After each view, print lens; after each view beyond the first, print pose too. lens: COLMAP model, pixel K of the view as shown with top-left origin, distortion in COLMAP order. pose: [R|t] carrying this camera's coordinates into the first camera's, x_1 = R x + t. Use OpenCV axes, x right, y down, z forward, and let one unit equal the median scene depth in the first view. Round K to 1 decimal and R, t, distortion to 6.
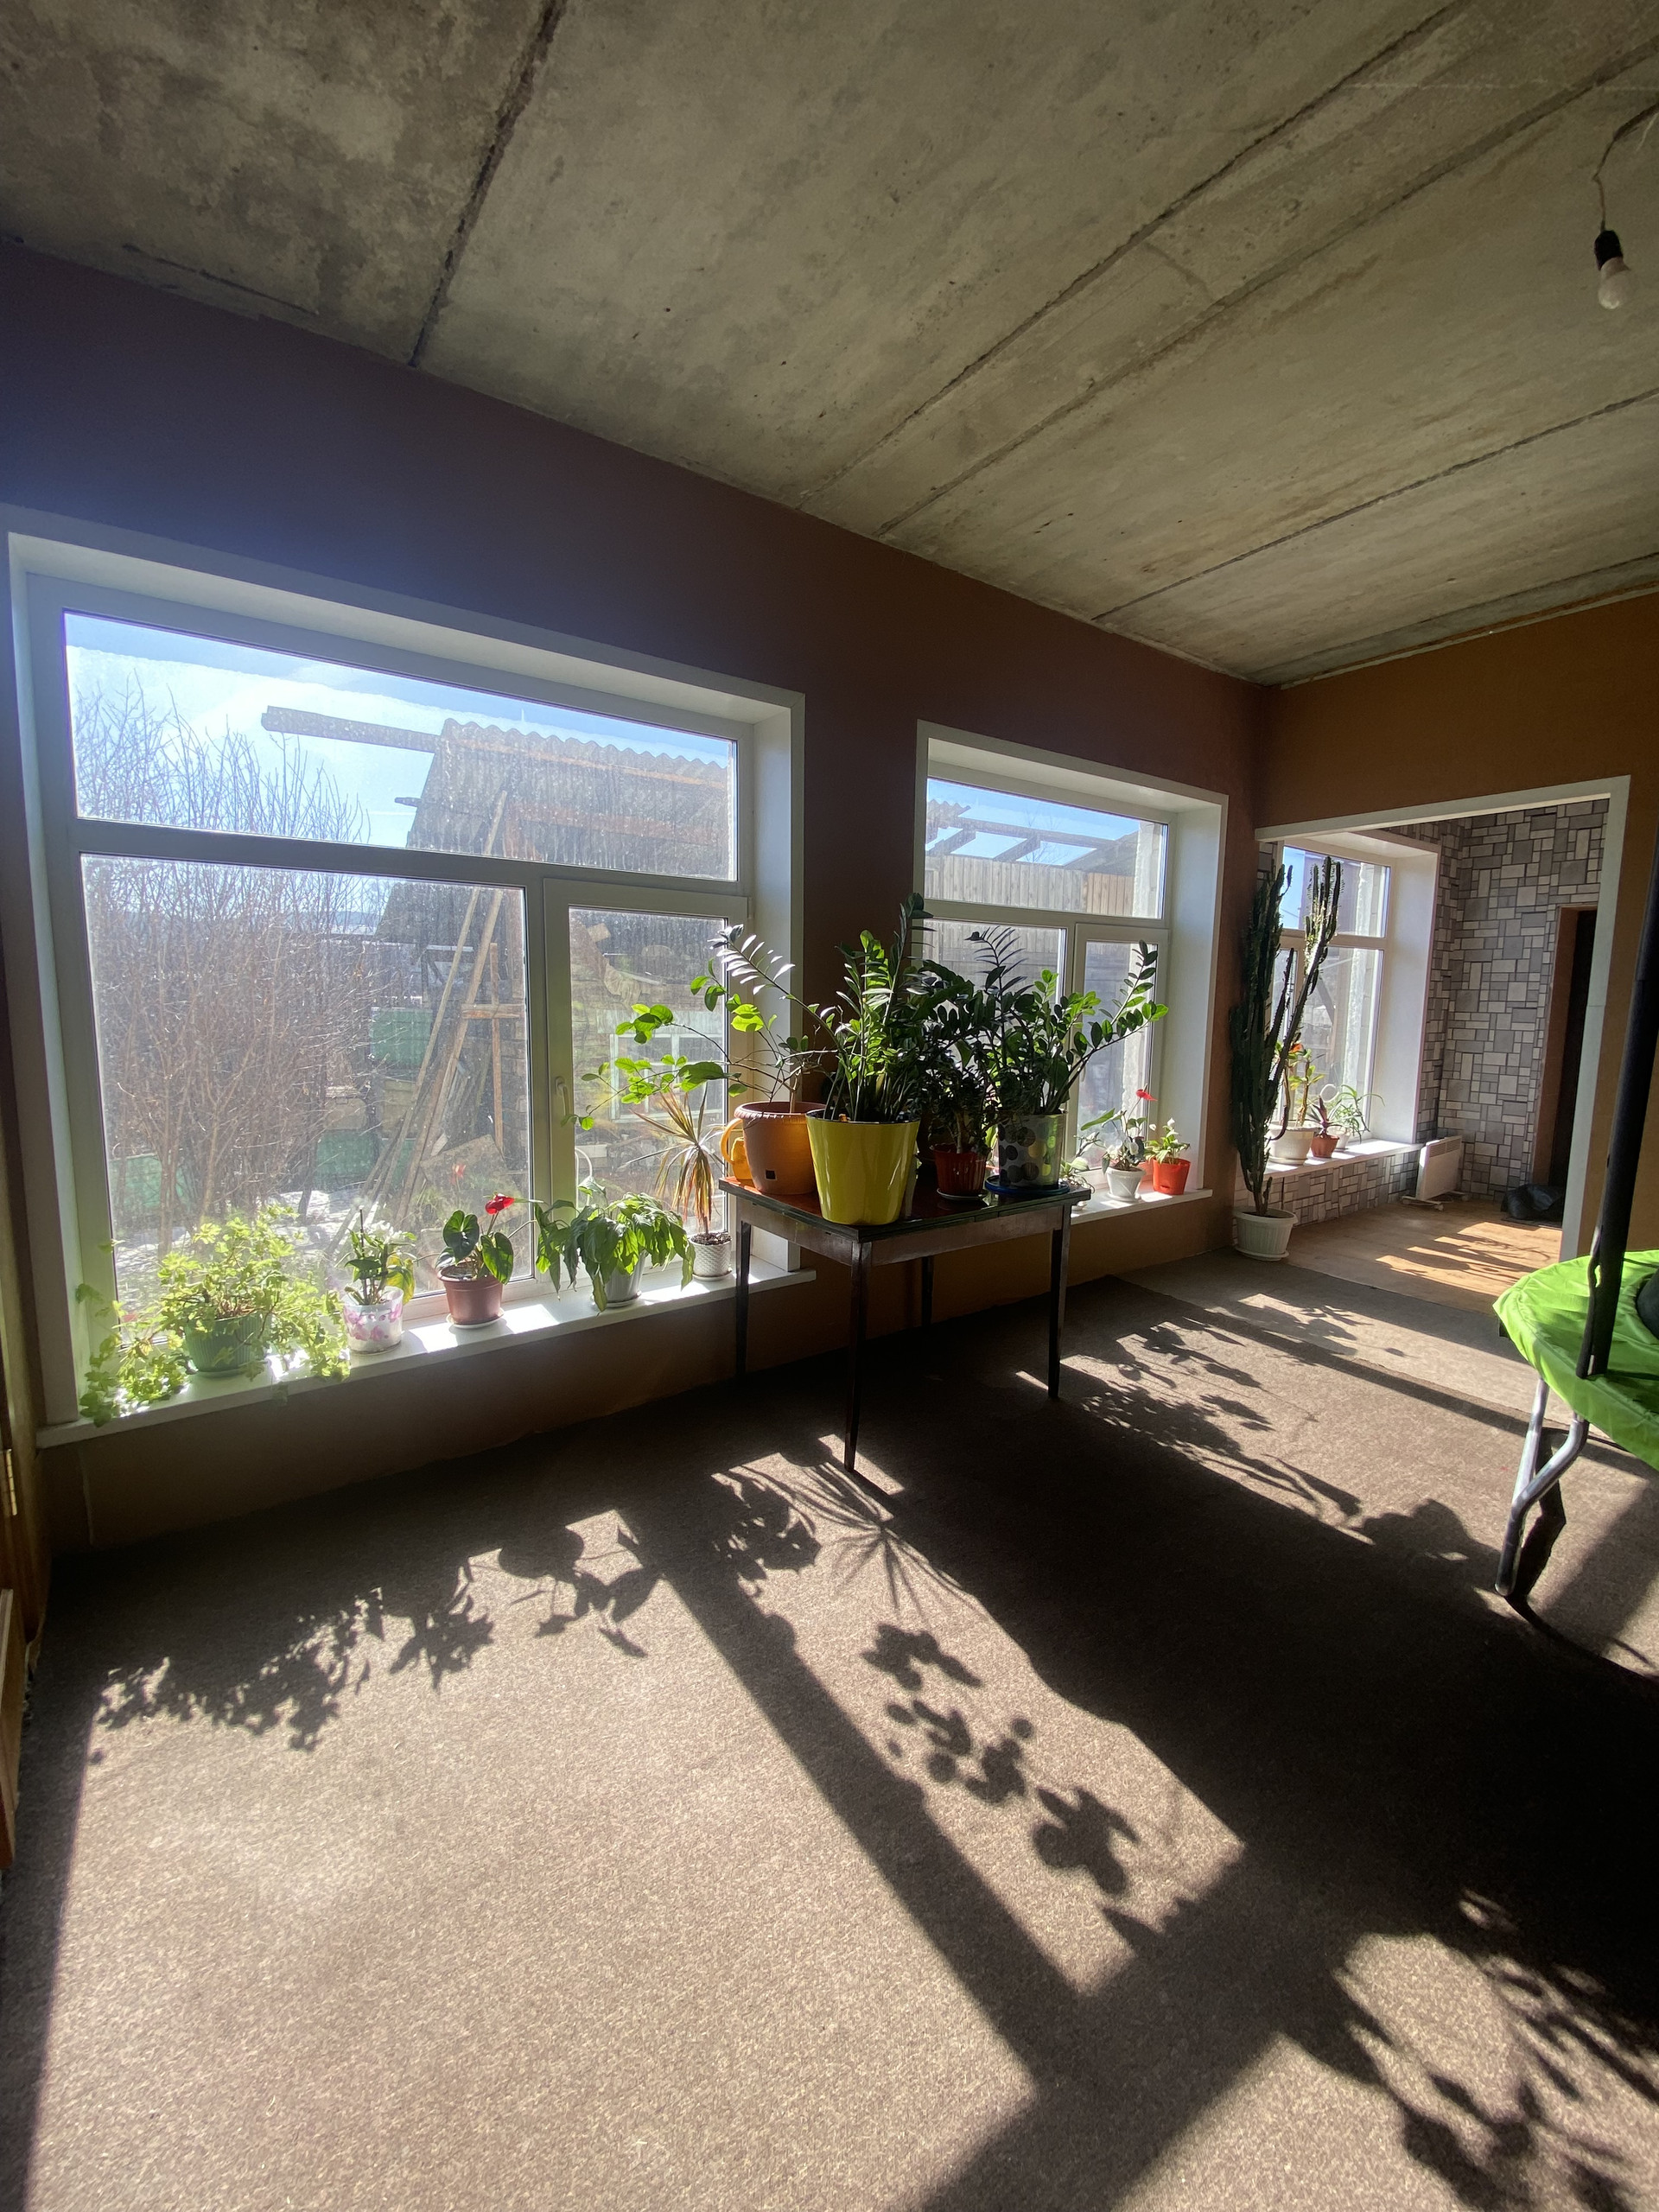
lens RADIAL K [[880.9, 0, 825.3], [0, 880.9, 1085.1], [0, 0, 1]] dist [-0.034350, -0.000259]
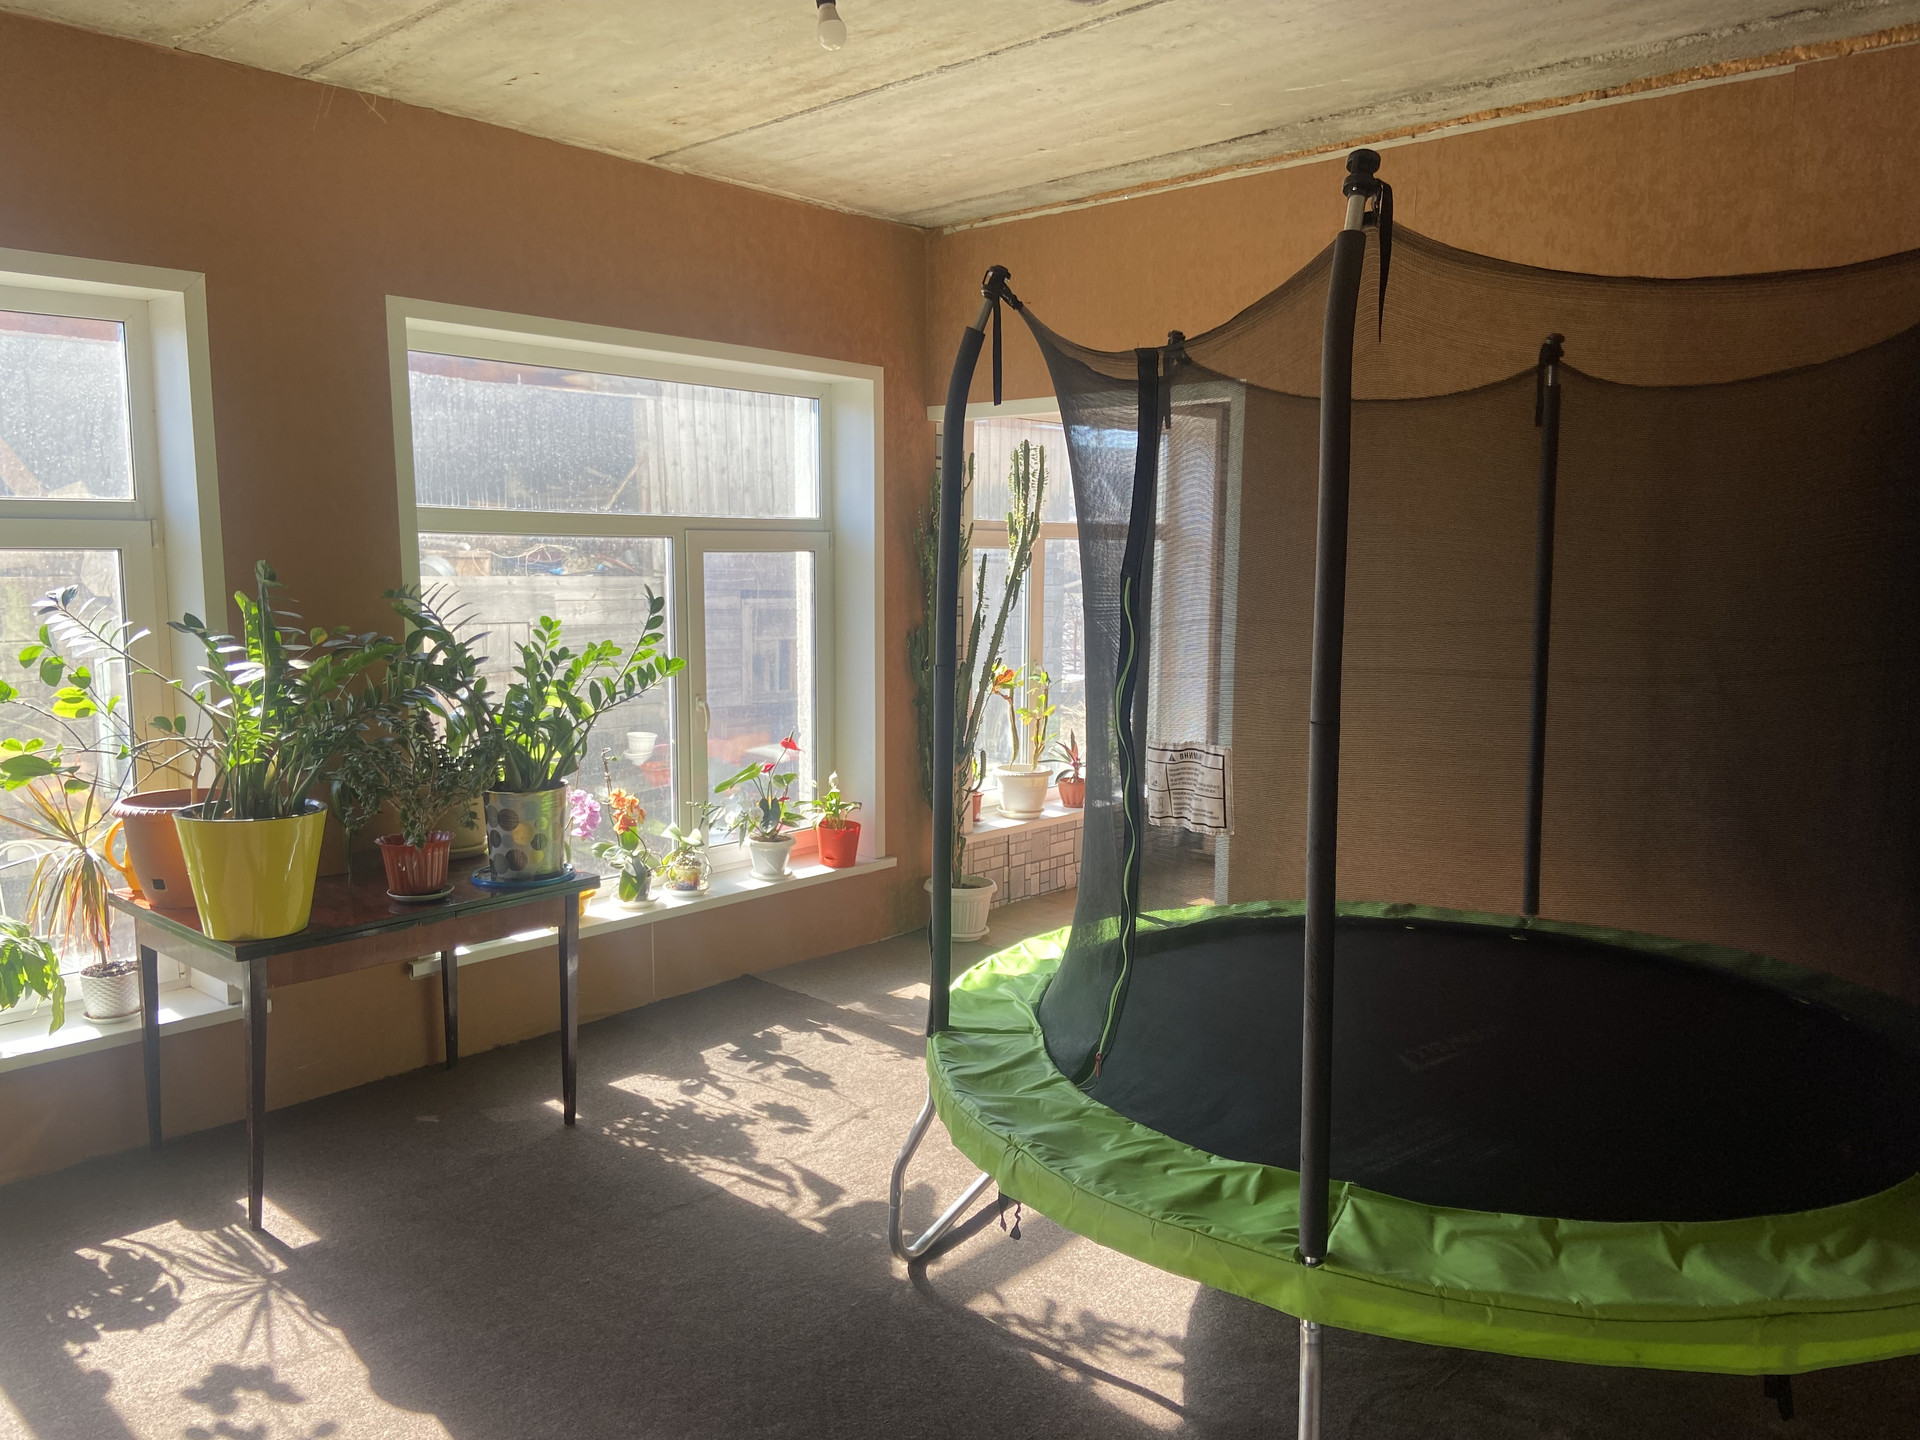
lens RADIAL K [[1391.5, 0, 960.0], [0, 1391.5, 720.0], [0, 0, 1]] dist [0.076323, -0.119294]
pose [[0.966879, -0.036269, 0.252645, 0.303384], [0.032744, 0.999299, 0.018142, -0.045395], [-0.253126, -0.009269, 0.967389, -0.412013]]
